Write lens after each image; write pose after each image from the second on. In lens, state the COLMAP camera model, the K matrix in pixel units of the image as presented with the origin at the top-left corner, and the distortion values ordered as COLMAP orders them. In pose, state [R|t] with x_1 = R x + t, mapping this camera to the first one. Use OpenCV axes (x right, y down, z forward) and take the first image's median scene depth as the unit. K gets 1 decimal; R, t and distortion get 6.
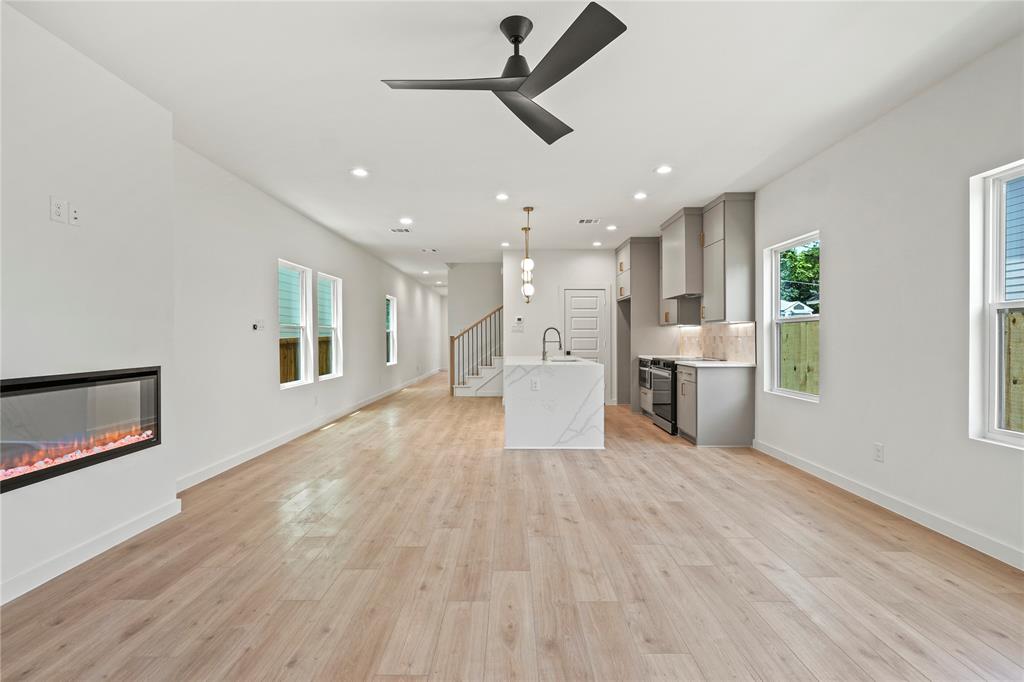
lens RADIAL K [[469.3, 0, 506.0], [0, 469.3, 343.3], [0, 0, 1]] dist [-0.002020, 0.000549]
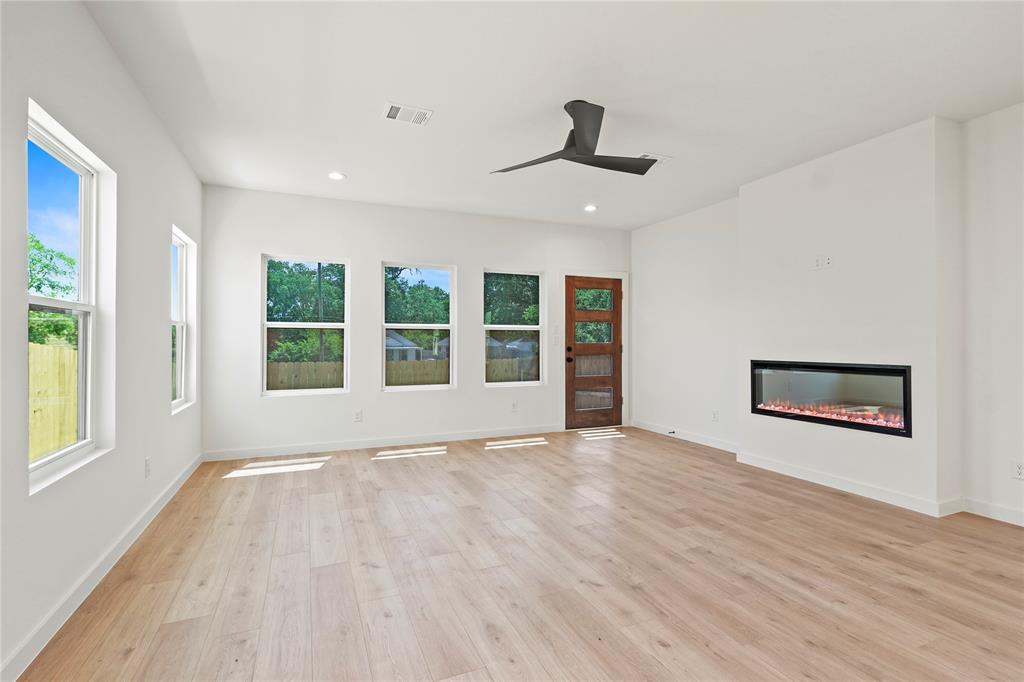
lens RADIAL K [[469.3, 0, 506.0], [0, 469.3, 343.3], [0, 0, 1]] dist [-0.002020, 0.000549]
pose [[-0.916034, 0.004254, -0.401077, 0.487448], [-0.002279, 0.999872, 0.015810, -0.016544], [0.401093, 0.015396, -0.915908, 1.412574]]
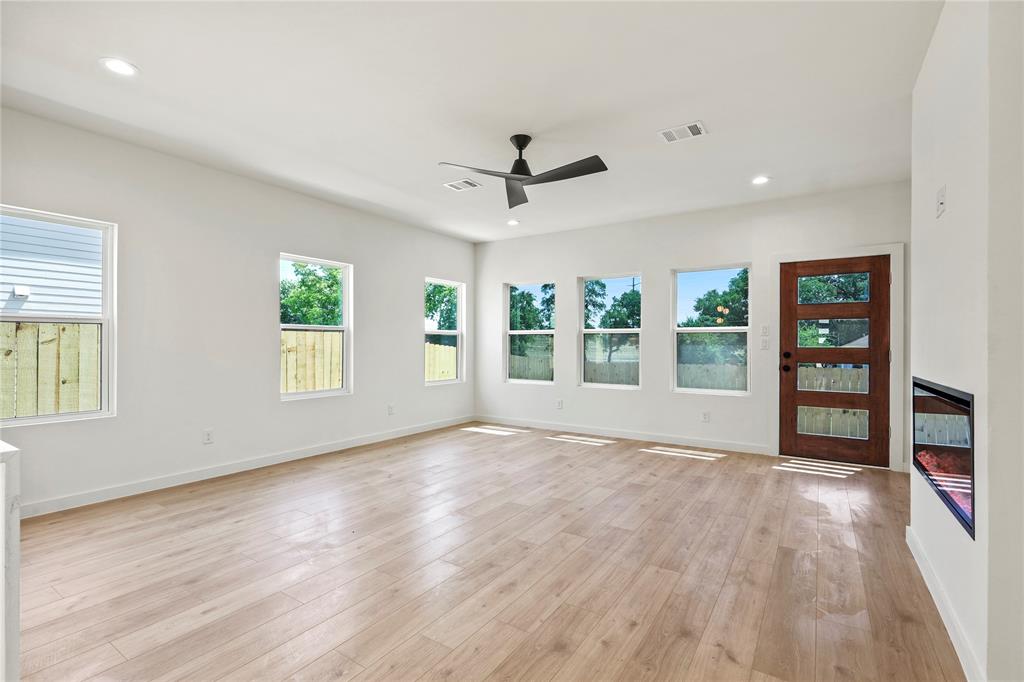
lens RADIAL K [[468.5, 0, 506.7], [0, 468.5, 337.9], [0, 0, 1]] dist [-0.002753, -0.000172]
pose [[-0.838224, 0.007435, 0.545275, -0.511209], [0.005689, 0.999972, -0.004890, -0.015728], [-0.545296, -0.000997, -0.838243, 1.529010]]
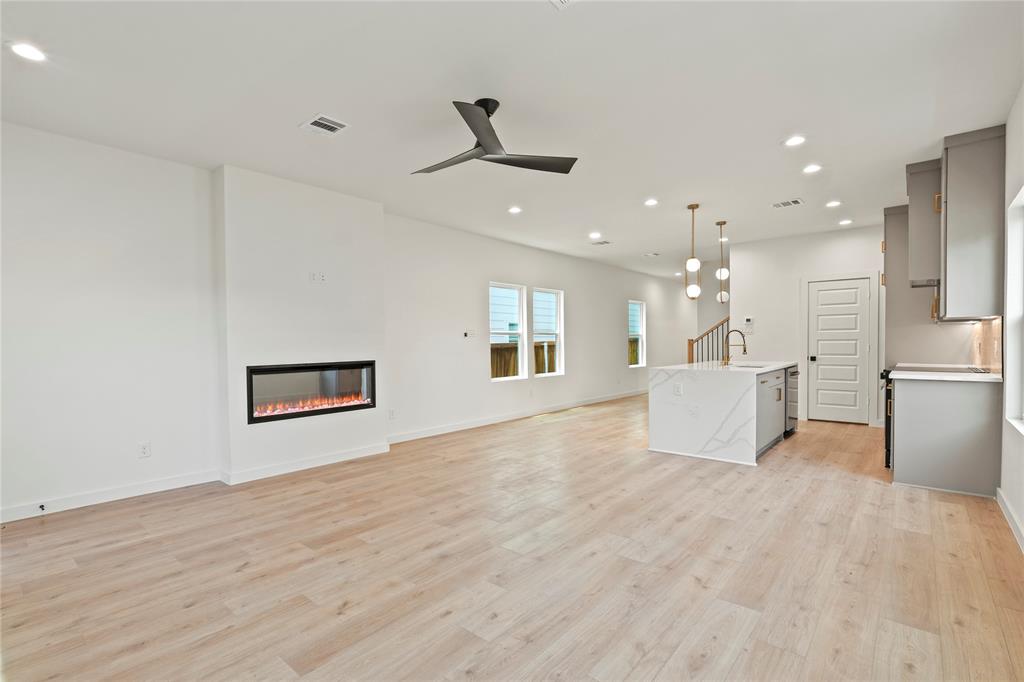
lens RADIAL K [[477.9, 0, 500.7], [0, 477.9, 354.6], [0, 0, 1]] dist [-0.000401, -0.000229]
pose [[0.762047, 0.011787, -0.647415, 0.608582], [-0.000861, 0.999852, 0.017191, -0.001531], [0.647521, -0.012543, 0.761944, 0.000048]]
